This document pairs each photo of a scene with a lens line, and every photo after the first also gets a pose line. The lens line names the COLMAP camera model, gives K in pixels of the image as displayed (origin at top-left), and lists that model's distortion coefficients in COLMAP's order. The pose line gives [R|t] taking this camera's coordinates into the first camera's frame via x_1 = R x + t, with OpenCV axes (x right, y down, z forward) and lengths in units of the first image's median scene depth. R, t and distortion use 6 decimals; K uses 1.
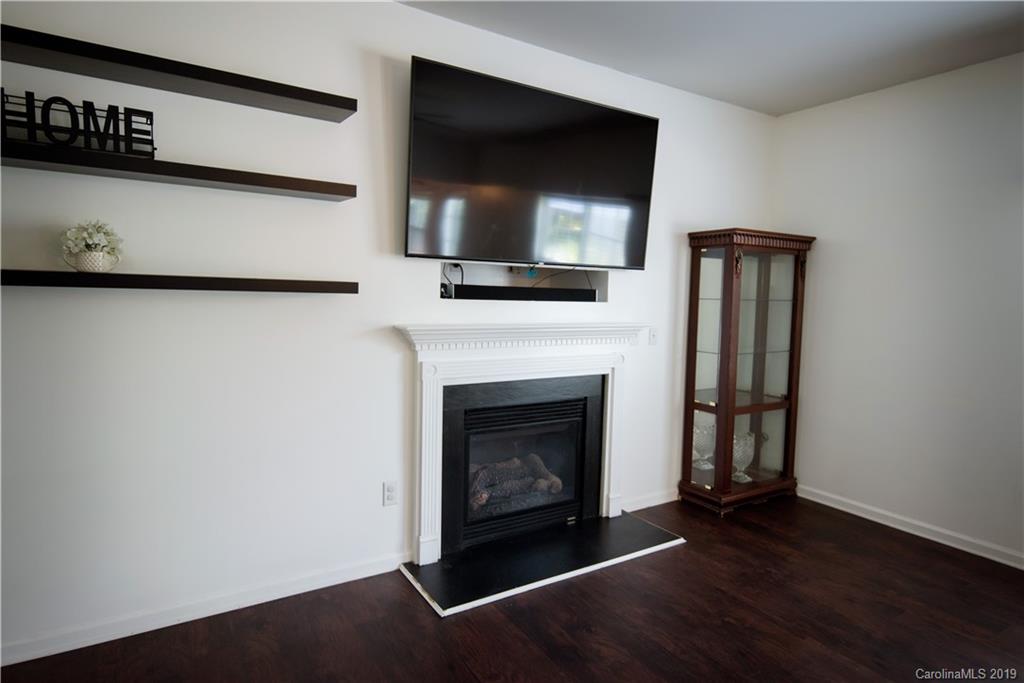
lens RADIAL K [[581.5, 0, 508.6], [0, 581.5, 339.1], [0, 0, 1]] dist [0.017987, 0.001357]
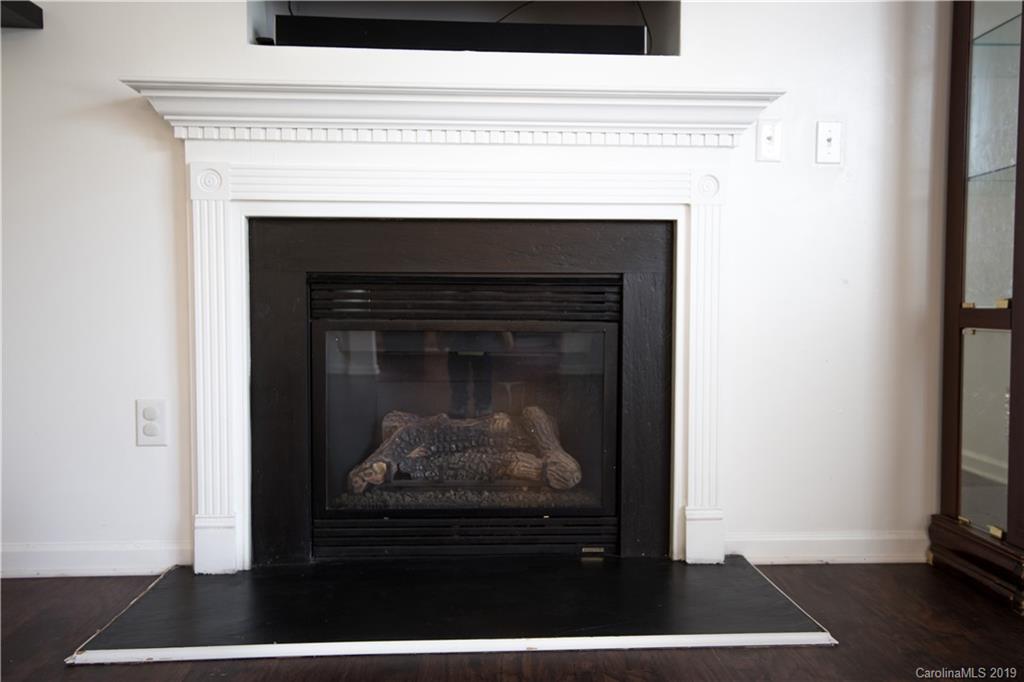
lens RADIAL K [[786.7, 0, 512.4], [0, 786.7, 339.5], [0, 0, 1]] dist [0.025707, 0.004931]
pose [[0.875990, 0.003291, -0.482318, 0.351730], [-0.023196, 0.999107, -0.035312, 0.173518], [0.481771, 0.042121, 0.875284, 0.446257]]
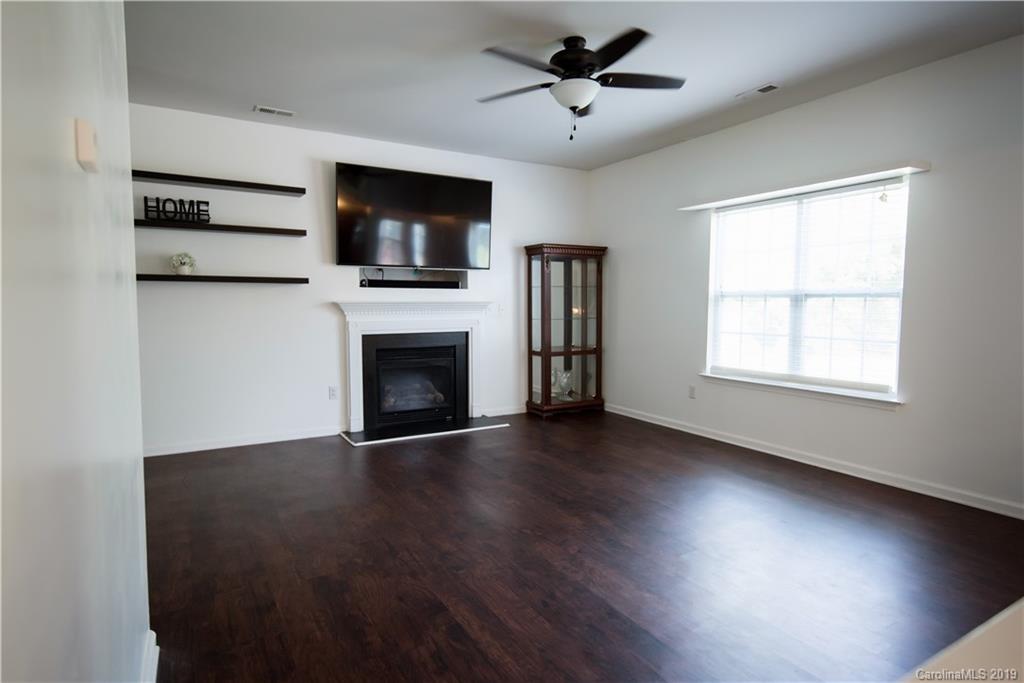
lens RADIAL K [[581.5, 0, 509.9], [0, 581.5, 342.3], [0, 0, 1]] dist [0.017987, 0.001357]
pose [[0.999032, -0.021915, -0.038152, 0.361289], [0.021505, 0.999707, -0.011117, 0.115044], [0.038385, 0.010286, 0.999210, -0.696645]]
